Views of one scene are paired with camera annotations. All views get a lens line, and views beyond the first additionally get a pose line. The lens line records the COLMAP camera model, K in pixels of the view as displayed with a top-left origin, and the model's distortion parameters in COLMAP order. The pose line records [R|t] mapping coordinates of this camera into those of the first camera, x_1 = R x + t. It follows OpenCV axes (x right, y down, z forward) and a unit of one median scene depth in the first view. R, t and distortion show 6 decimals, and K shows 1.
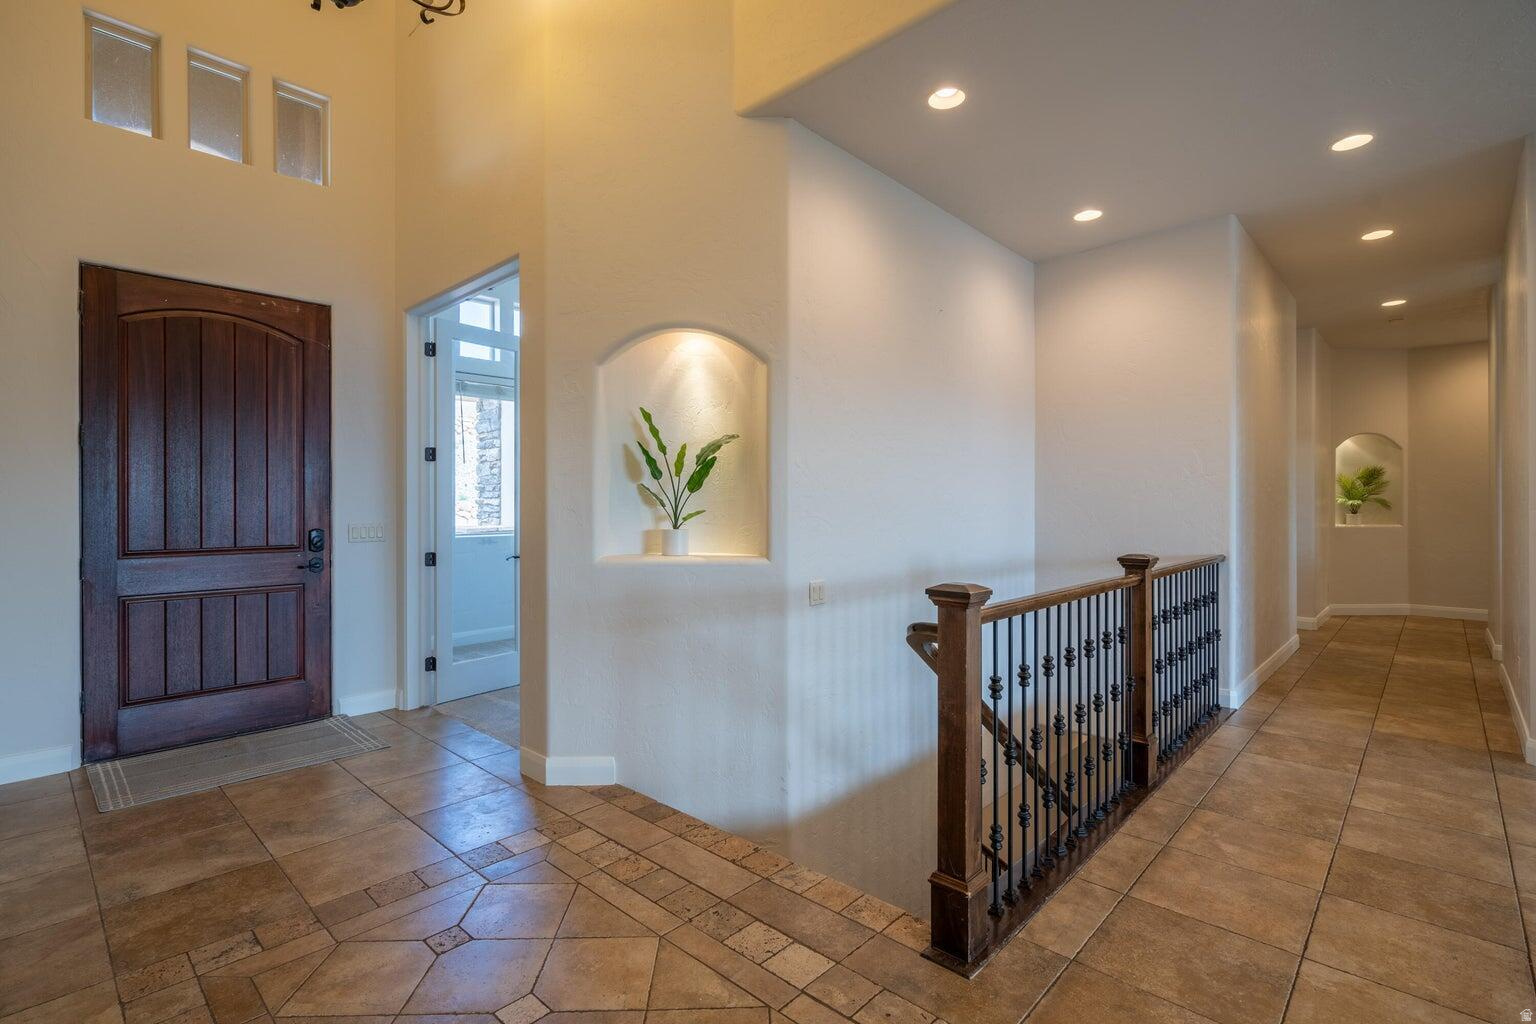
lens RADIAL K [[716.0, 0, 769.4], [0, 716.0, 509.6], [0, 0, 1]] dist [-0.000131, 0.000571]
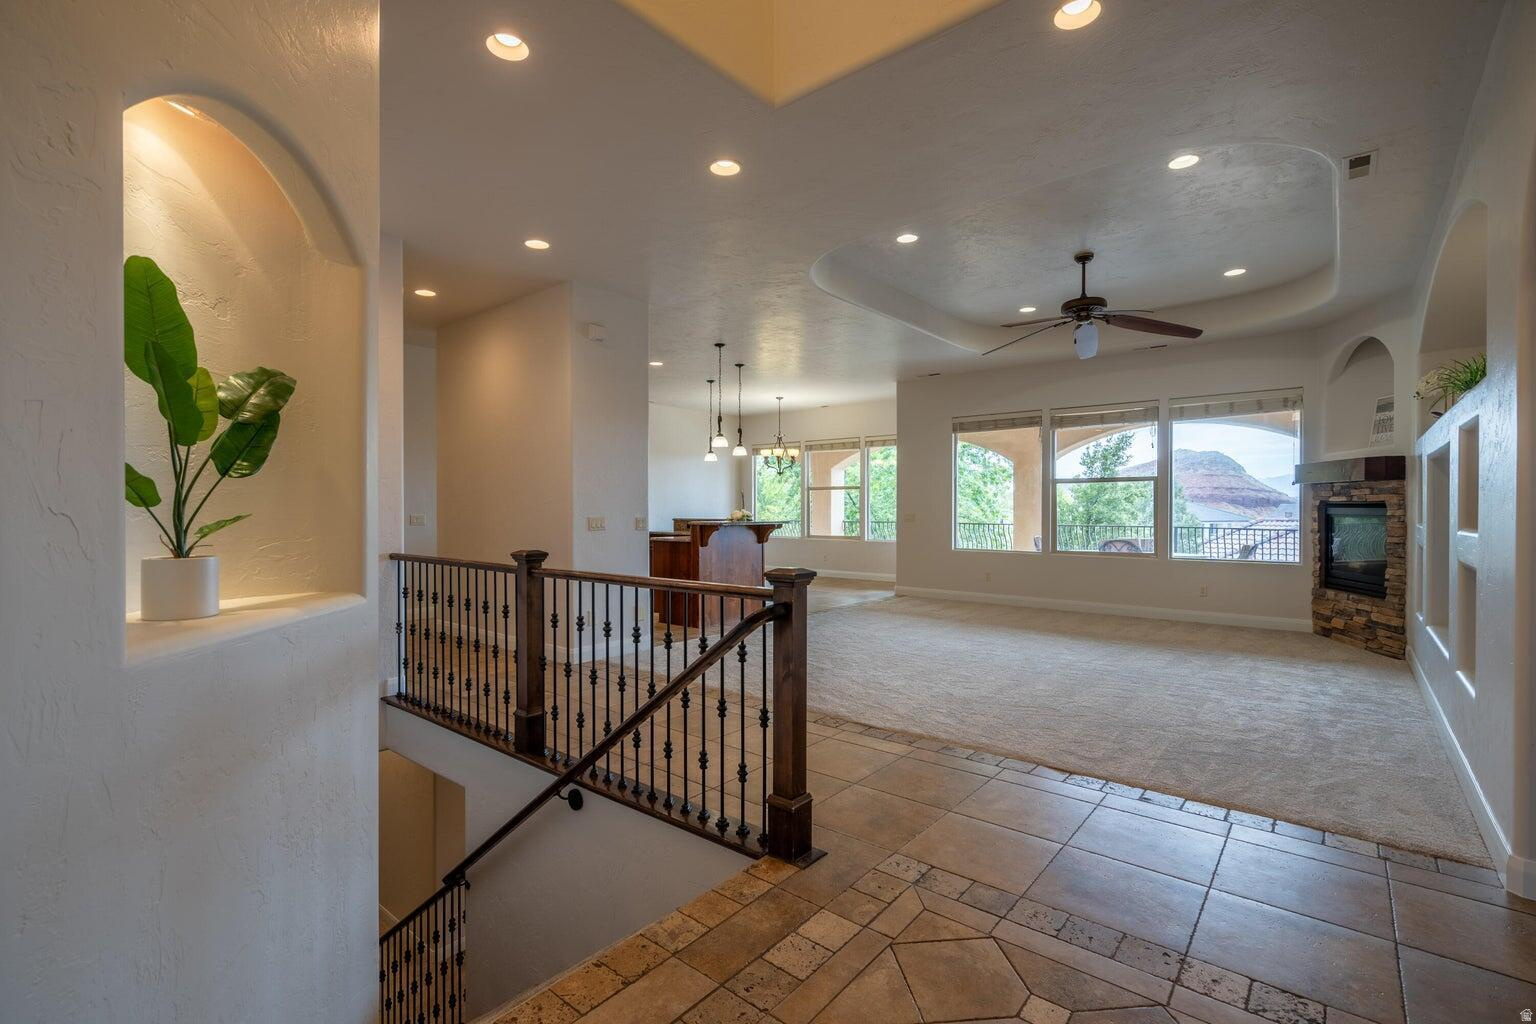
lens RADIAL K [[700.2, 0, 759.7], [0, 700.2, 508.3], [0, 0, 1]] dist [0.000529, 0.000200]
pose [[-0.060262, 0.000919, 0.998182, -0.586118], [0.004541, 0.999989, -0.000647, -0.000179], [-0.998172, 0.004493, -0.060266, 0.676746]]
